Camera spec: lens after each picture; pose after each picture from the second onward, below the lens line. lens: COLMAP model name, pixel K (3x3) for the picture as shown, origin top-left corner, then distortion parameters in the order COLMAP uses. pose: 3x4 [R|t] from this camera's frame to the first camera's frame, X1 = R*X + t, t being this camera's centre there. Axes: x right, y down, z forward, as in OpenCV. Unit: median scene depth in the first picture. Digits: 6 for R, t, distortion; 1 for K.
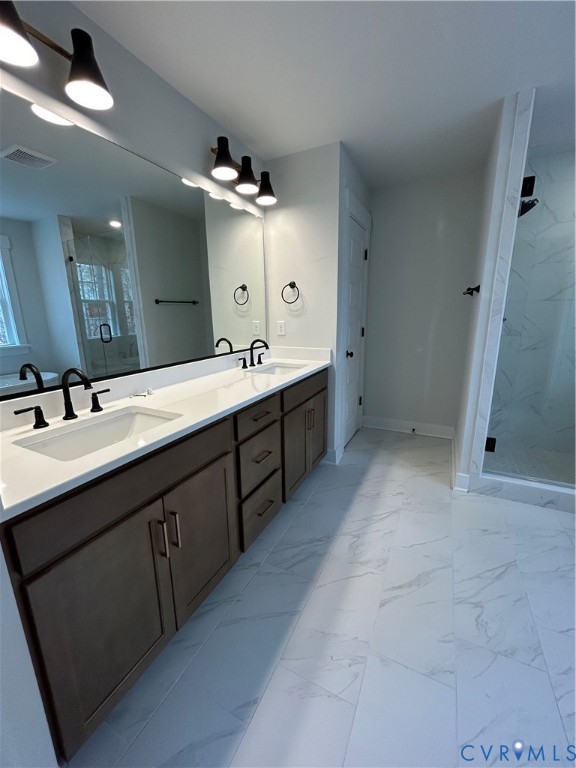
lens RADIAL K [[307.5, 0, 288.0], [0, 307.5, 384.0], [0, 0, 1]] dist [-0.001921, 0.000178]
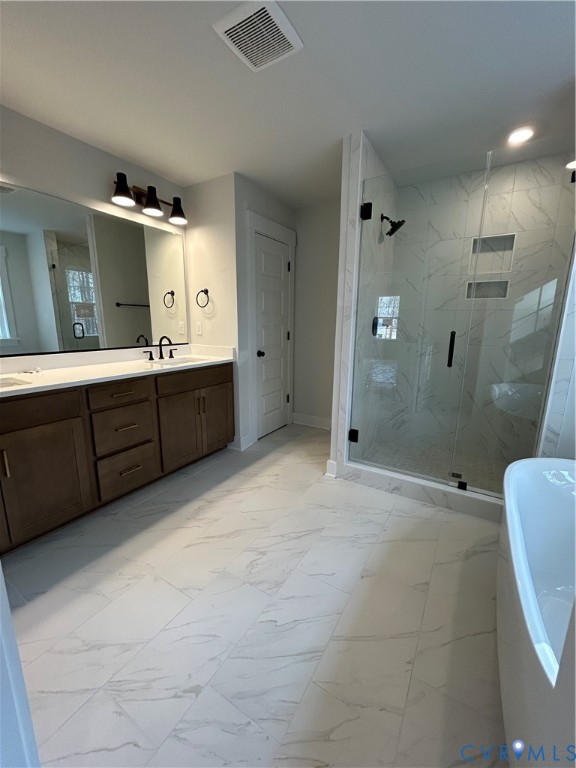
lens RADIAL K [[307.5, 0, 288.0], [0, 307.5, 384.0], [0, 0, 1]] dist [-0.001921, 0.000178]
pose [[0.995982, 0.043597, -0.078221, 0.476817], [-0.045637, 0.998658, -0.024482, 0.045191], [0.077049, 0.027953, 0.996635, -0.137733]]
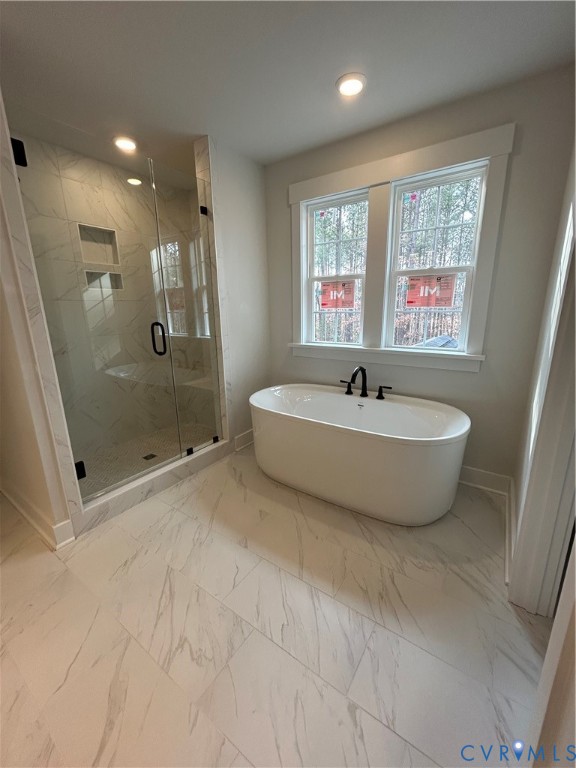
lens RADIAL K [[307.5, 0, 288.0], [0, 307.5, 384.0], [0, 0, 1]] dist [-0.001921, 0.000178]
pose [[0.140516, -0.223502, 0.964522, -0.011435], [0.233182, 0.954254, 0.187151, -0.048225], [-0.962227, 0.198612, 0.186204, 0.241712]]
